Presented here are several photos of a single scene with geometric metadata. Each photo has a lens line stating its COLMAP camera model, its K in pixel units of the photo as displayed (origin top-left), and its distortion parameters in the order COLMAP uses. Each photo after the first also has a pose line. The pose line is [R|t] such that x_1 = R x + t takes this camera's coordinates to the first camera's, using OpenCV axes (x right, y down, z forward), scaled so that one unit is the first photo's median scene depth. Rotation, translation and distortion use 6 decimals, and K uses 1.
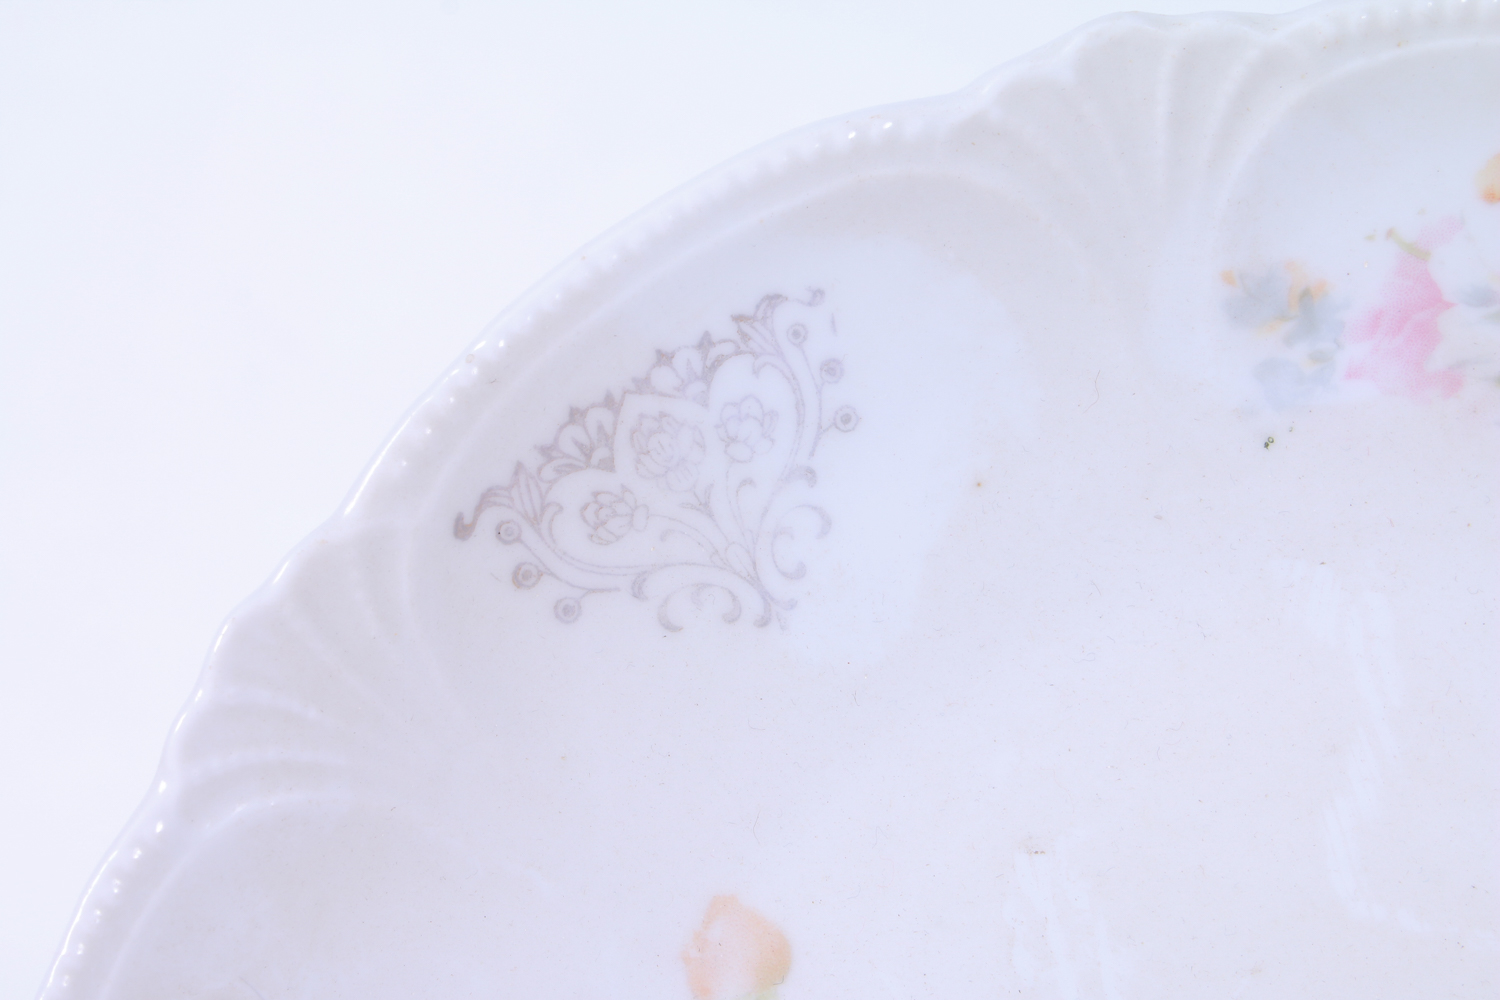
lens RADIAL K [[3476.3, 0, 739.0], [0, 3476.3, 500.7], [0, 0, 1]] dist [0.080196, 0.000000]
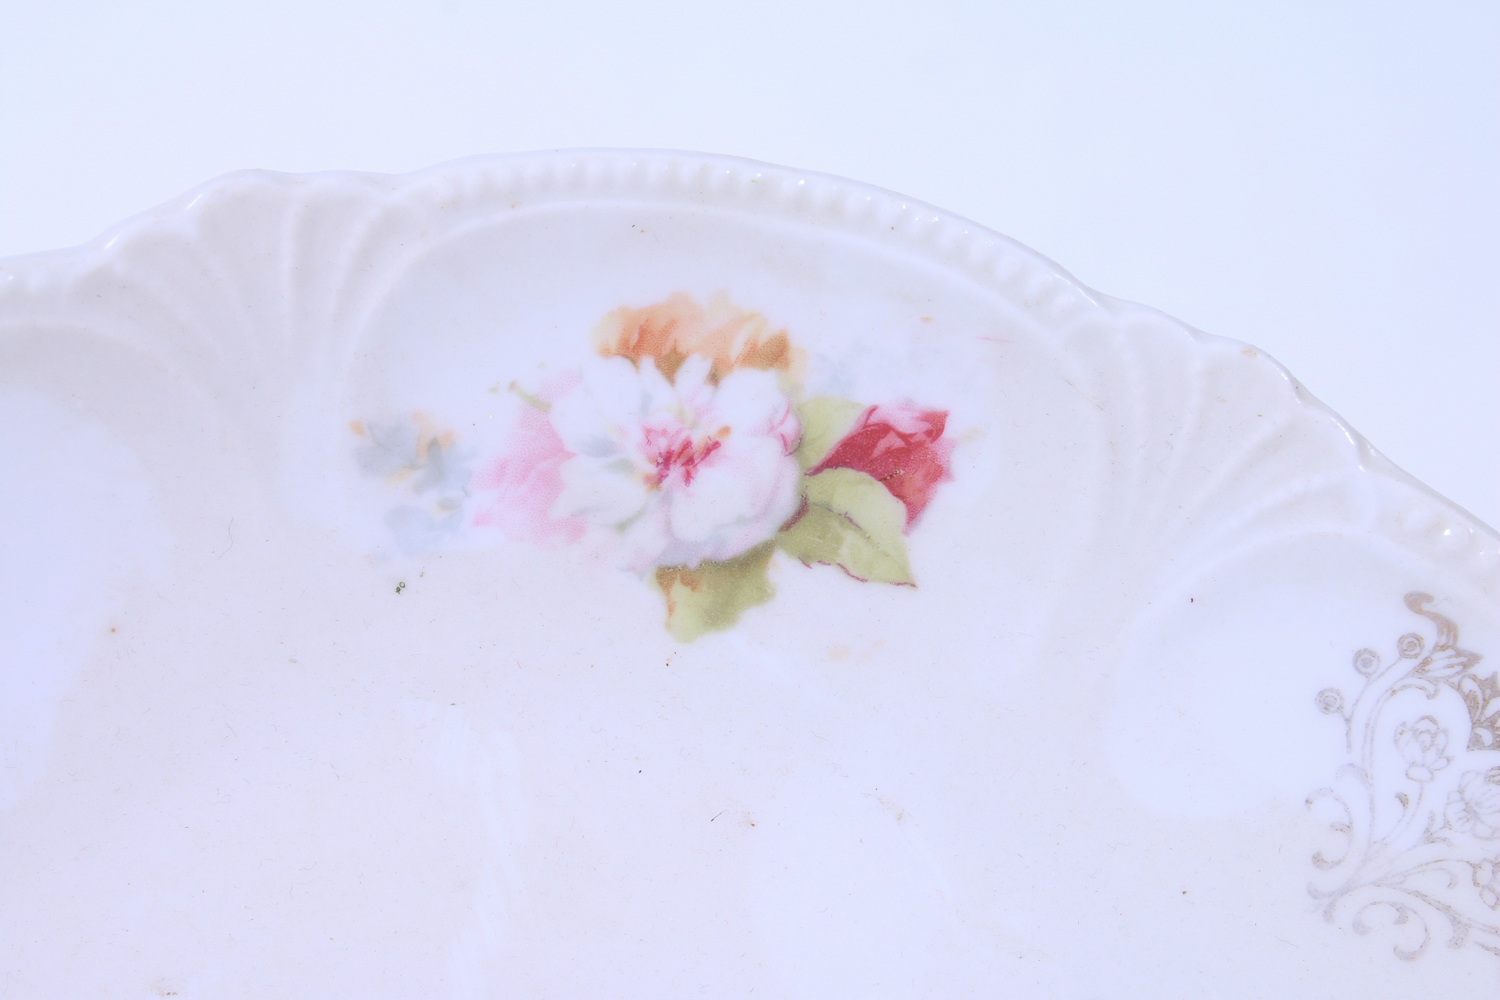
lens RADIAL K [[3476.3, 0, 743.0], [0, 3476.3, 504.7], [0, 0, 1]] dist [0.080196, 0.000000]
pose [[0.989325, -0.001251, 0.145719, 0.104125], [0.003975, 0.999823, -0.018406, -0.022161], [-0.145670, 0.018789, 0.989155, -0.031819]]
